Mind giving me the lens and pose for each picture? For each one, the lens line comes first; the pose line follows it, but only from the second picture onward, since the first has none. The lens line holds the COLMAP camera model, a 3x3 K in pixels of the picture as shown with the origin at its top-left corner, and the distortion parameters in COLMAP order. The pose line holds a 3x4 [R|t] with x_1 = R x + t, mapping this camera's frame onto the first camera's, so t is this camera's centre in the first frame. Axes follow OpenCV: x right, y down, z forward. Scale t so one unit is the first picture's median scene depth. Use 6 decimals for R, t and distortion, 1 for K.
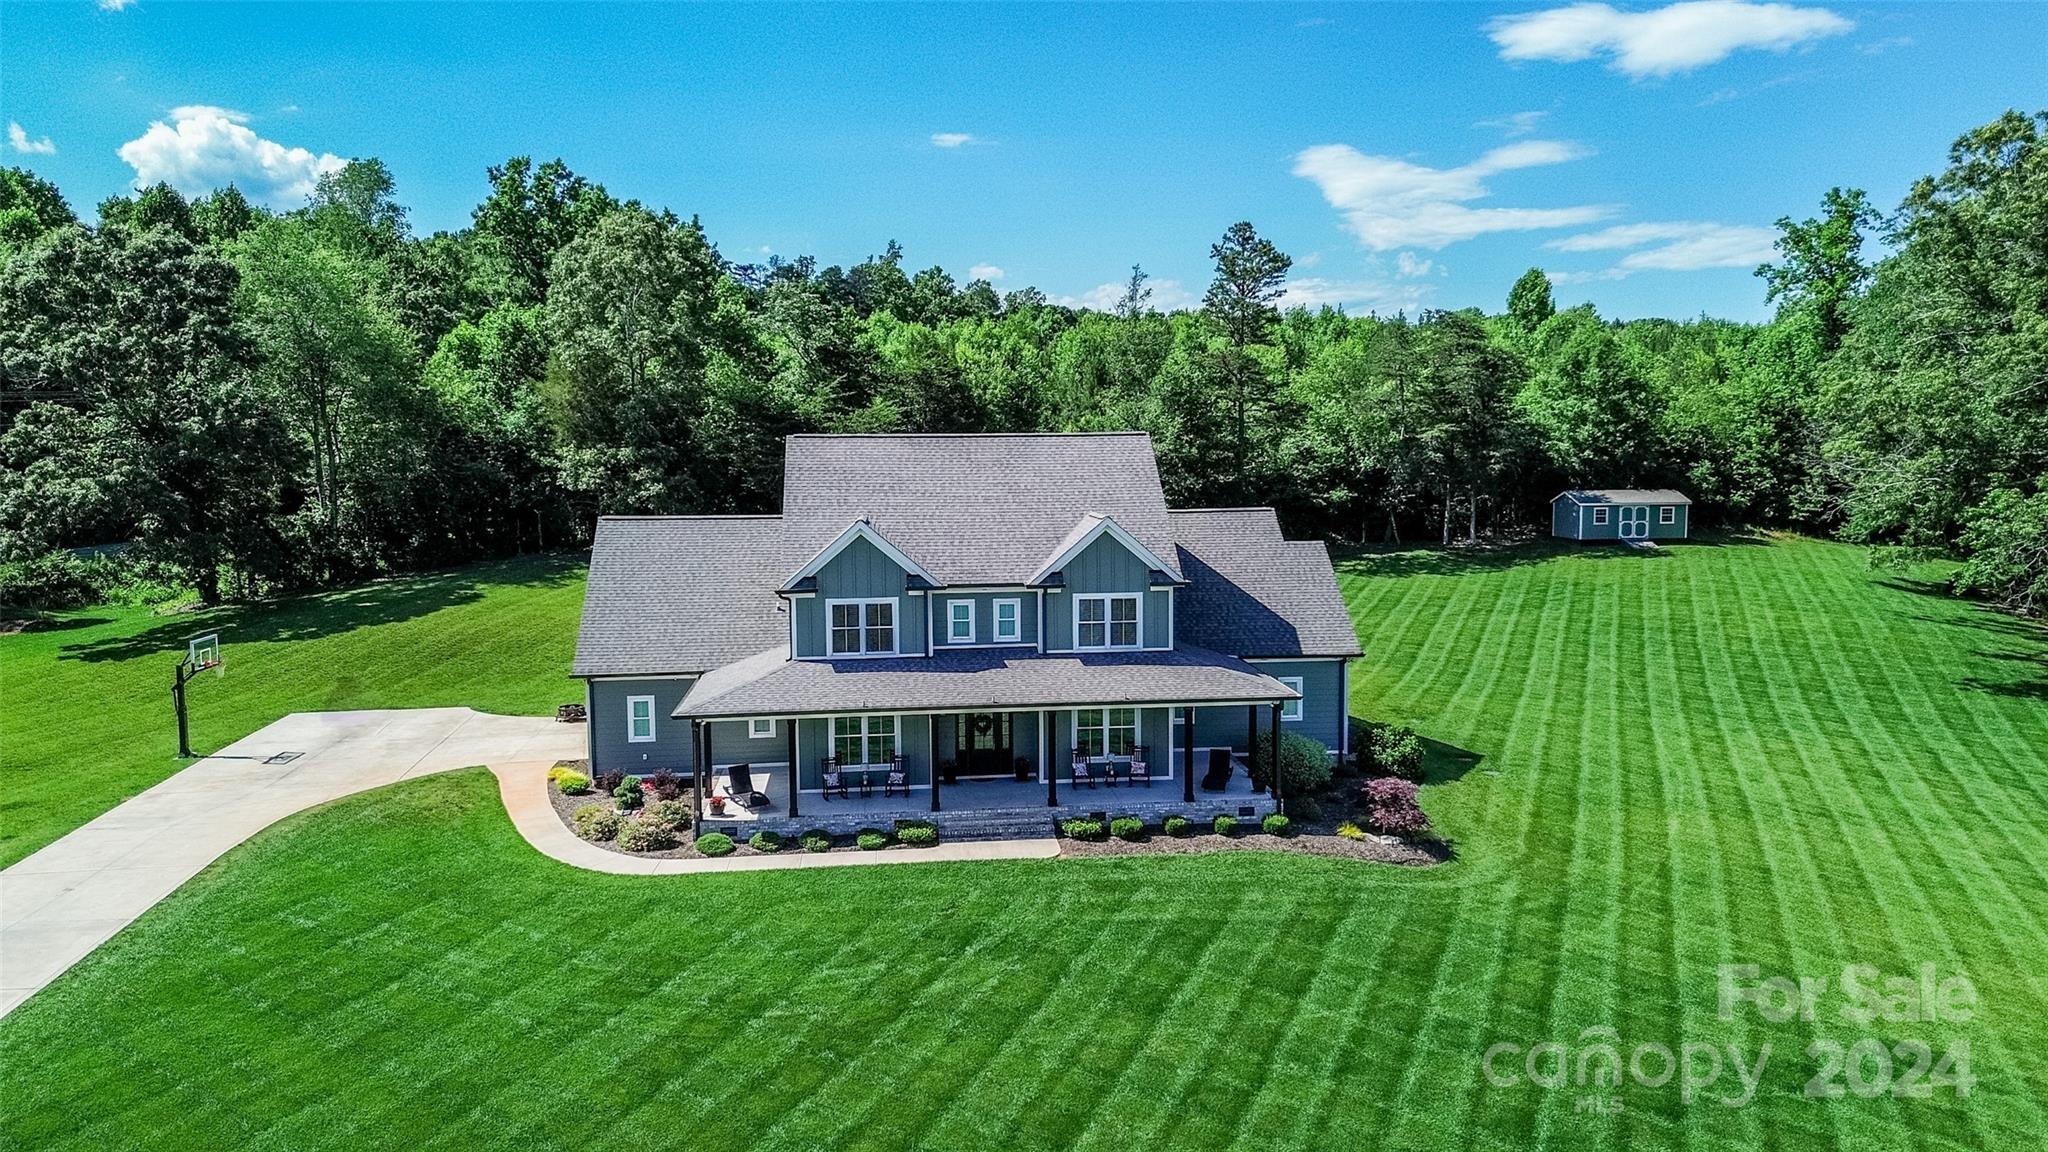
lens RADIAL K [[1450.5, 0, 1028.7], [0, 1450.5, 545.7], [0, 0, 1]] dist [0.057465, -0.048147]
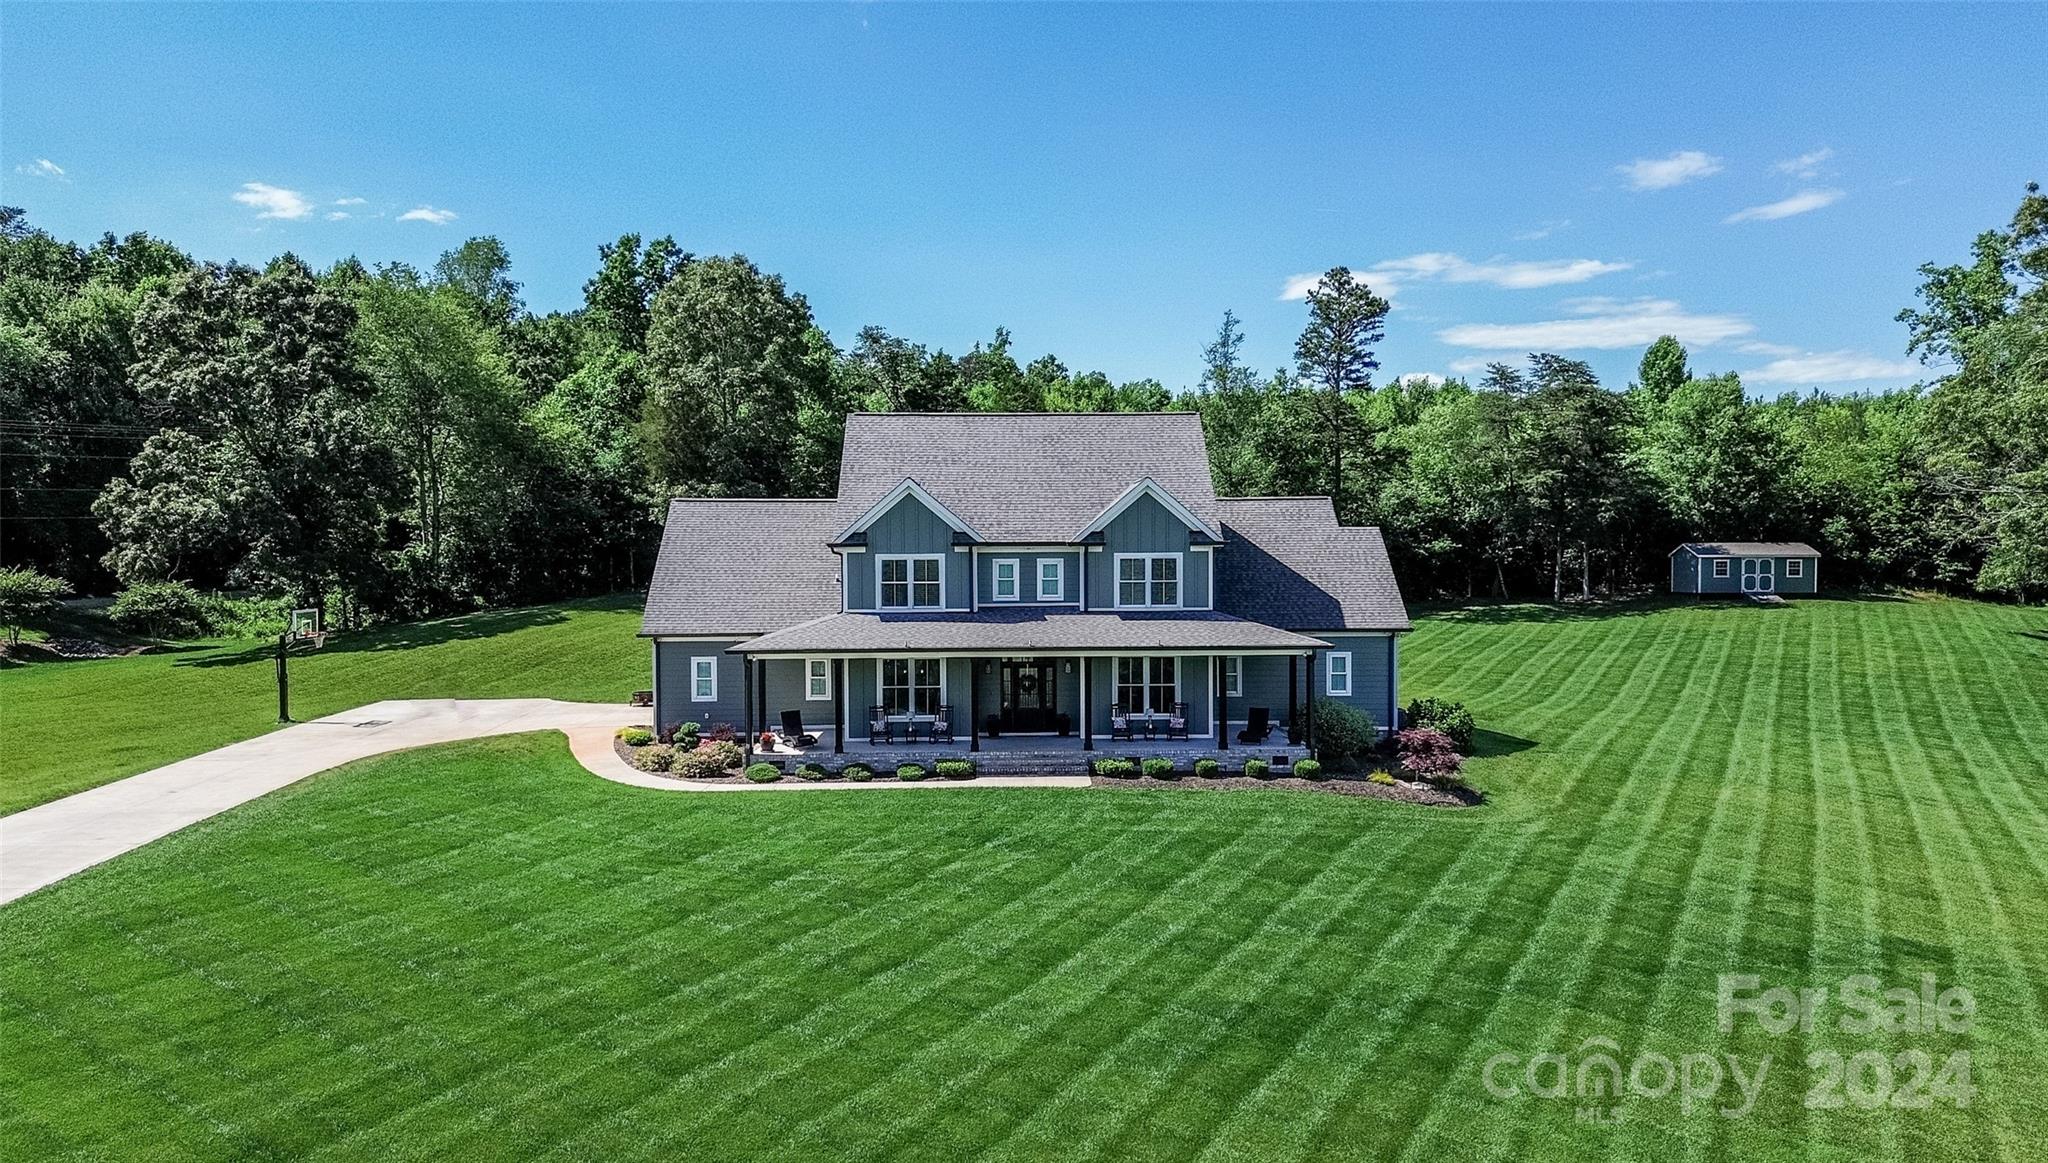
lens RADIAL K [[1528.8, 0, 1038.6], [0, 1528.8, 583.4], [0, 0, 1]] dist [0.072612, -0.074584]
pose [[0.996912, 0.004669, -0.078390, 0.062100], [-0.009157, 0.998333, -0.056979, 0.116750], [0.077994, 0.057521, 0.995293, -0.082759]]
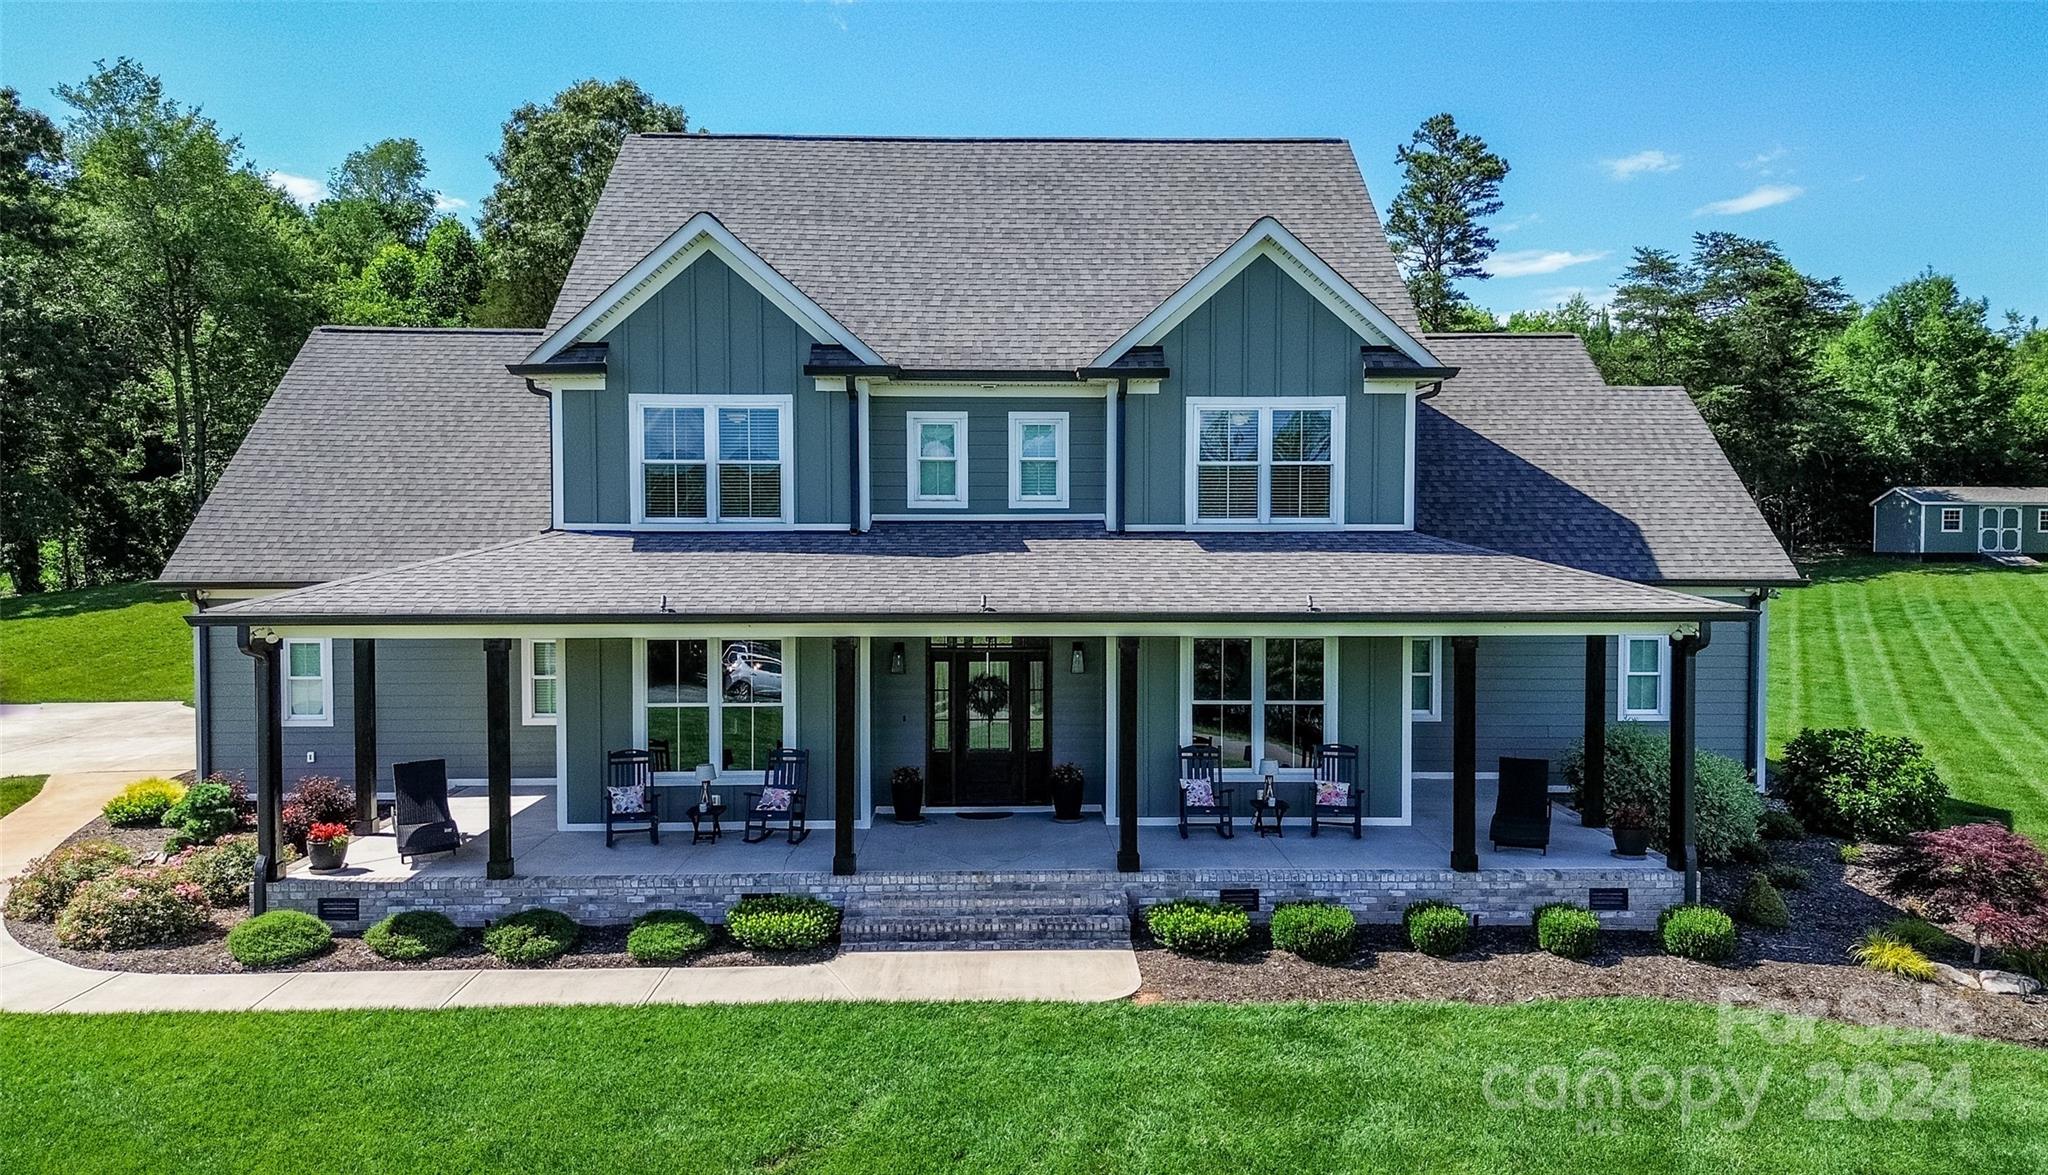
lens RADIAL K [[1488.5, 0, 1041.1], [0, 1488.5, 584.1], [0, 0, 1]] dist [0.053227, -0.039830]
pose [[0.996656, 0.011437, -0.080902, 0.023606], [-0.014839, 0.999025, -0.041585, 0.109698], [0.080348, 0.042646, 0.995854, 0.542575]]
